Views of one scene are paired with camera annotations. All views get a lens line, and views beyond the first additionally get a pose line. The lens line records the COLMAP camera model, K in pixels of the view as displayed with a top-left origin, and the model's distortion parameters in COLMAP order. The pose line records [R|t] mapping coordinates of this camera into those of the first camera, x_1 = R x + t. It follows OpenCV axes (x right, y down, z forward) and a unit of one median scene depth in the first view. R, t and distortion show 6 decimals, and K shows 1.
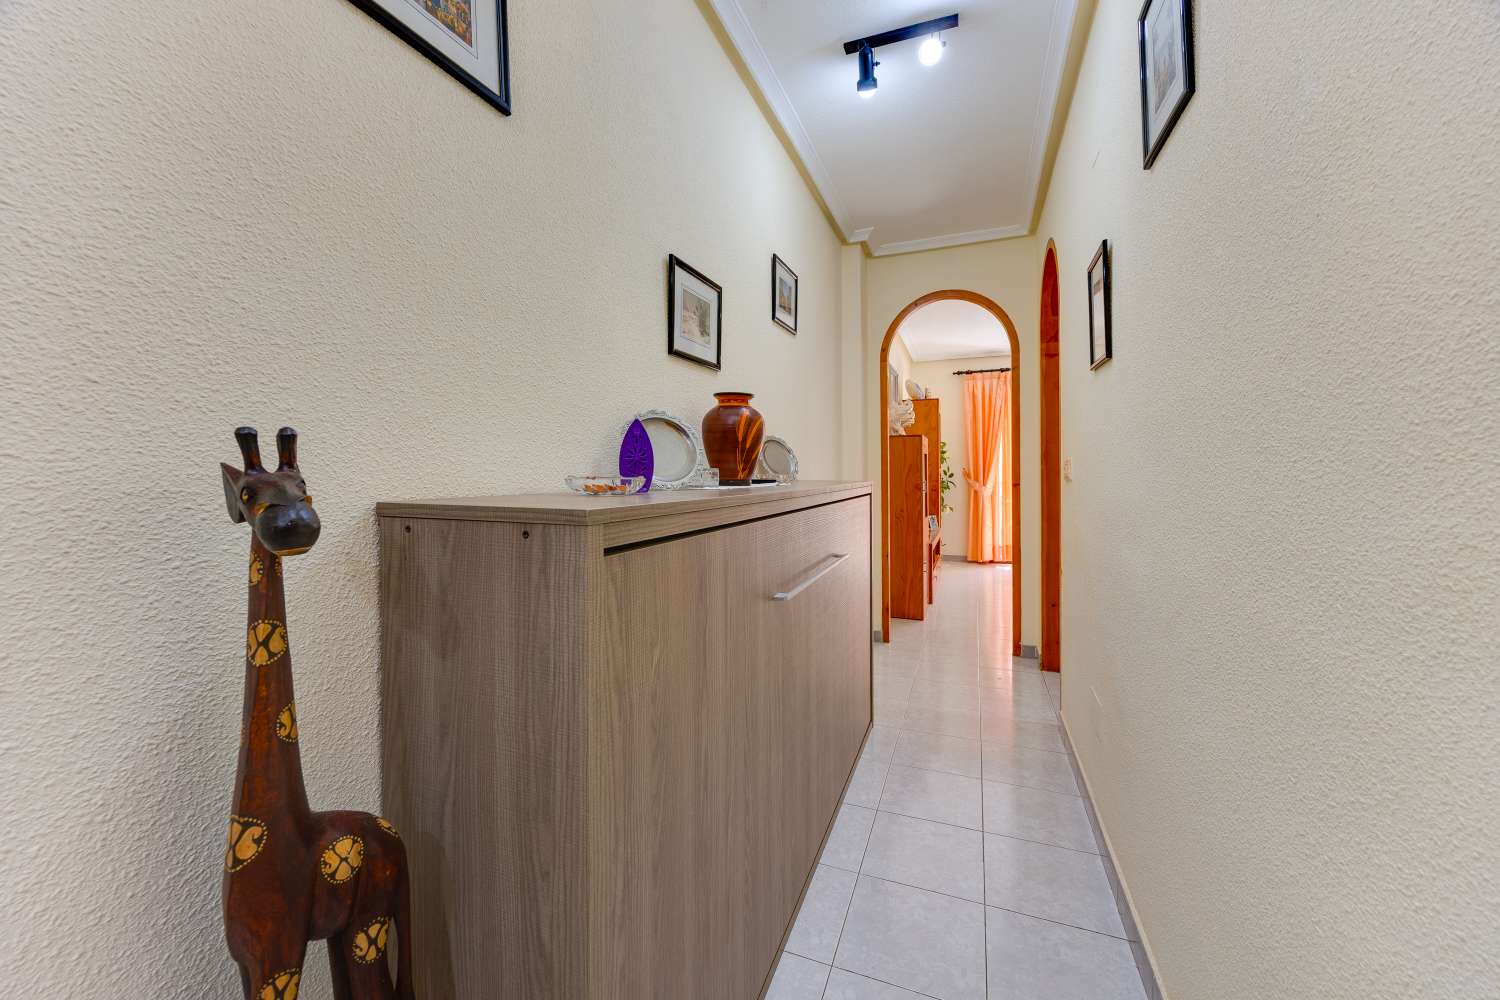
lens RADIAL K [[567.8, 0, 753.6], [0, 567.8, 472.8], [0, 0, 1]] dist [-0.002337, 0.000251]
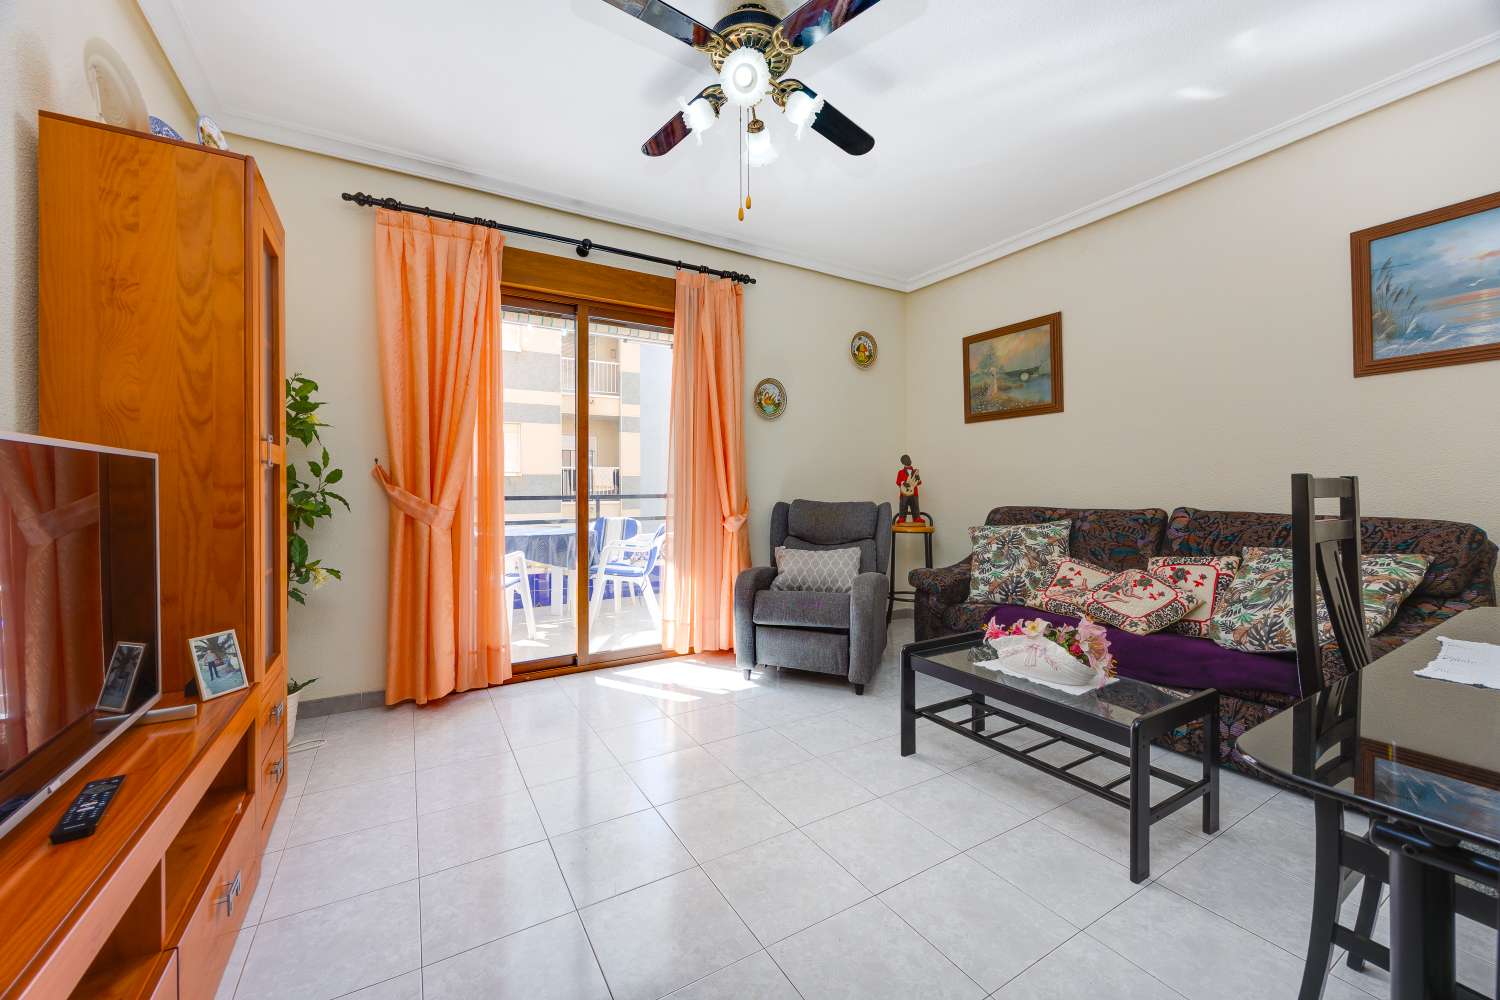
lens RADIAL K [[567.8, 0, 747.7], [0, 567.8, 489.4], [0, 0, 1]] dist [-0.002337, 0.000251]
pose [[0.612186, 0.005631, 0.790694, 0.233046], [0.005802, 0.999916, -0.011613, 0.018593], [-0.790692, 0.011697, 0.612102, 0.598929]]
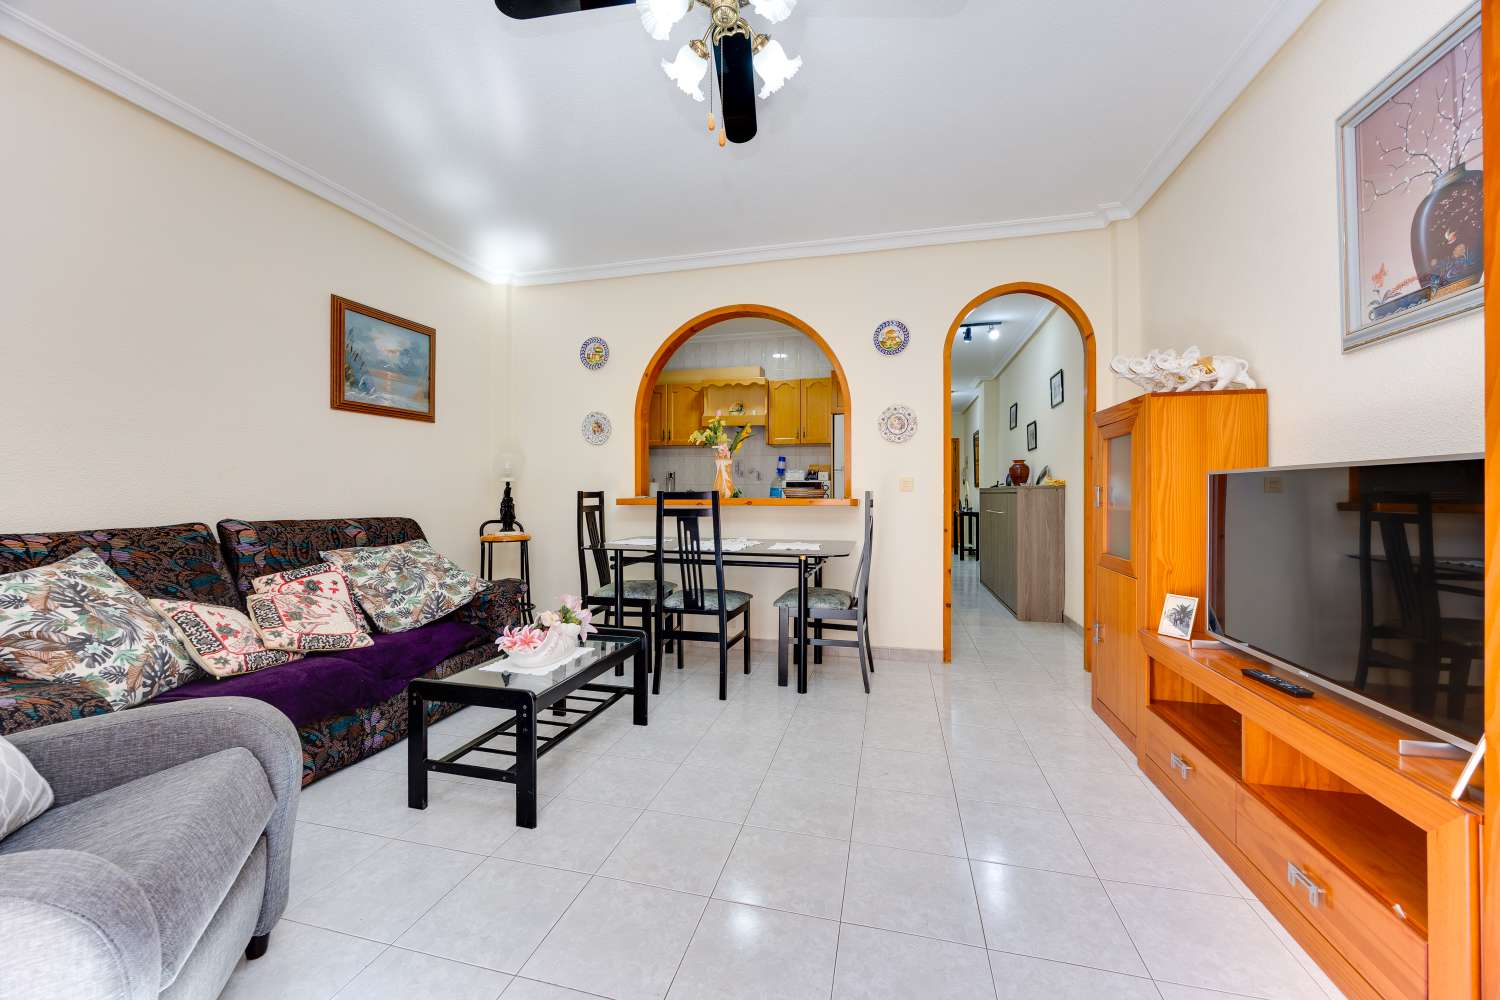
lens RADIAL K [[567.8, 0, 739.3], [0, 567.8, 491.9], [0, 0, 1]] dist [-0.002337, 0.000251]
pose [[-0.994392, 0.013107, -0.104939, 0.463503], [0.012353, 0.999893, 0.007833, 0.012780], [0.105030, 0.006493, -0.994448, 0.976891]]
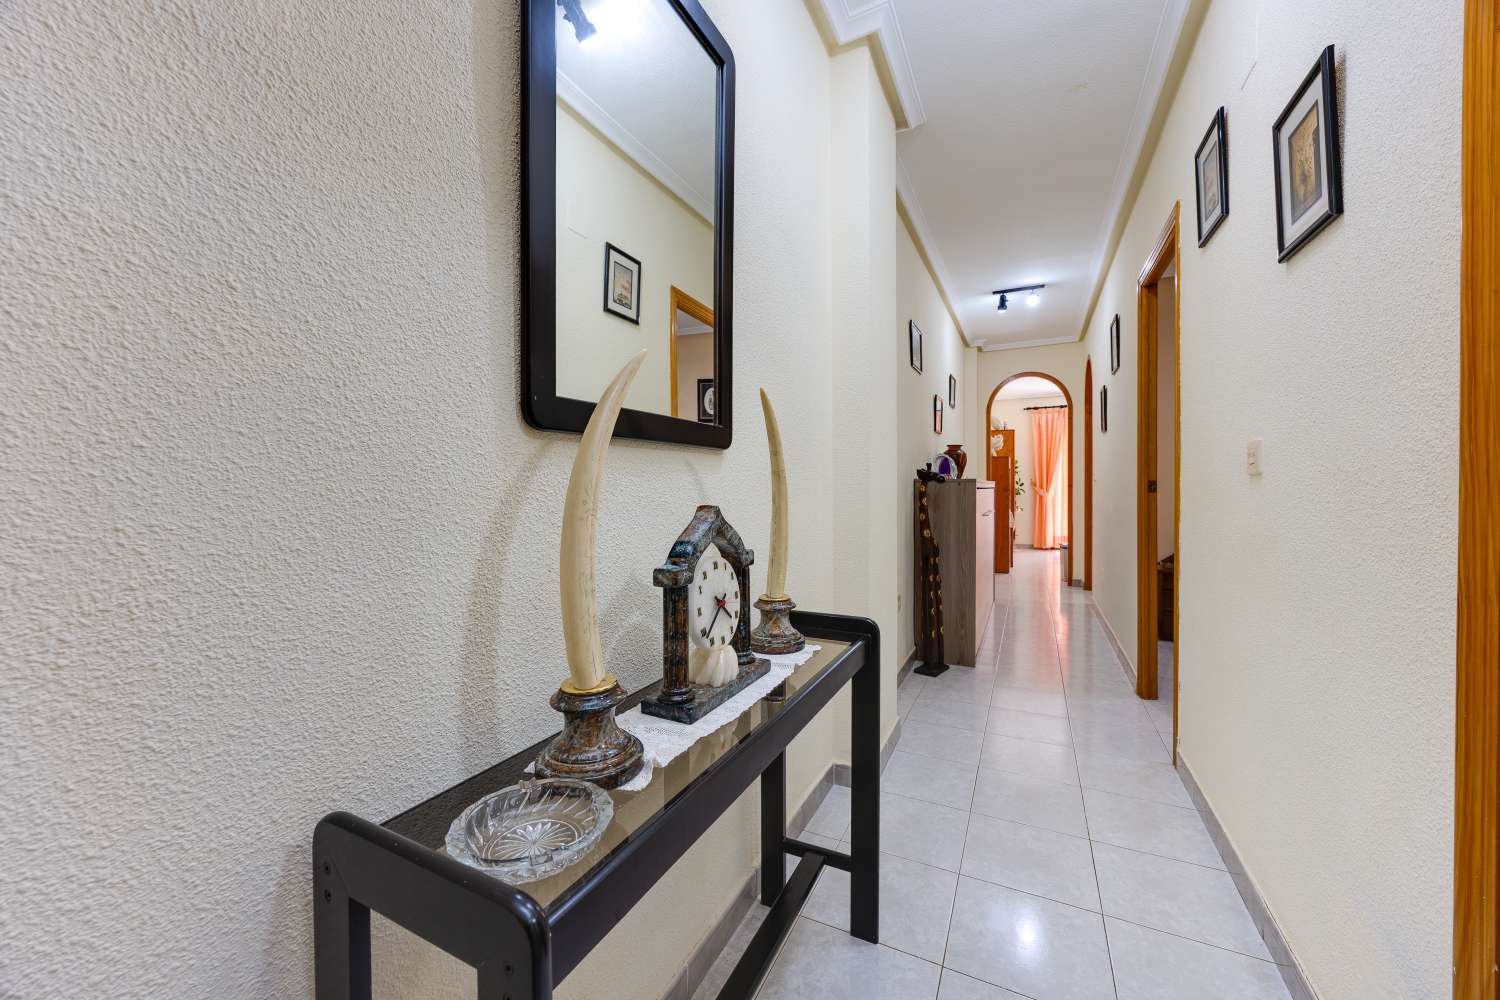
lens RADIAL K [[567.8, 0, 751.7], [0, 567.8, 495.4], [0, 0, 1]] dist [-0.002337, 0.000251]
pose [[0.996409, 0.000325, -0.084664, -0.183205], [0.000652, 0.999933, 0.011515, 0.014843], [0.084663, -0.011529, 0.996343, -0.412697]]
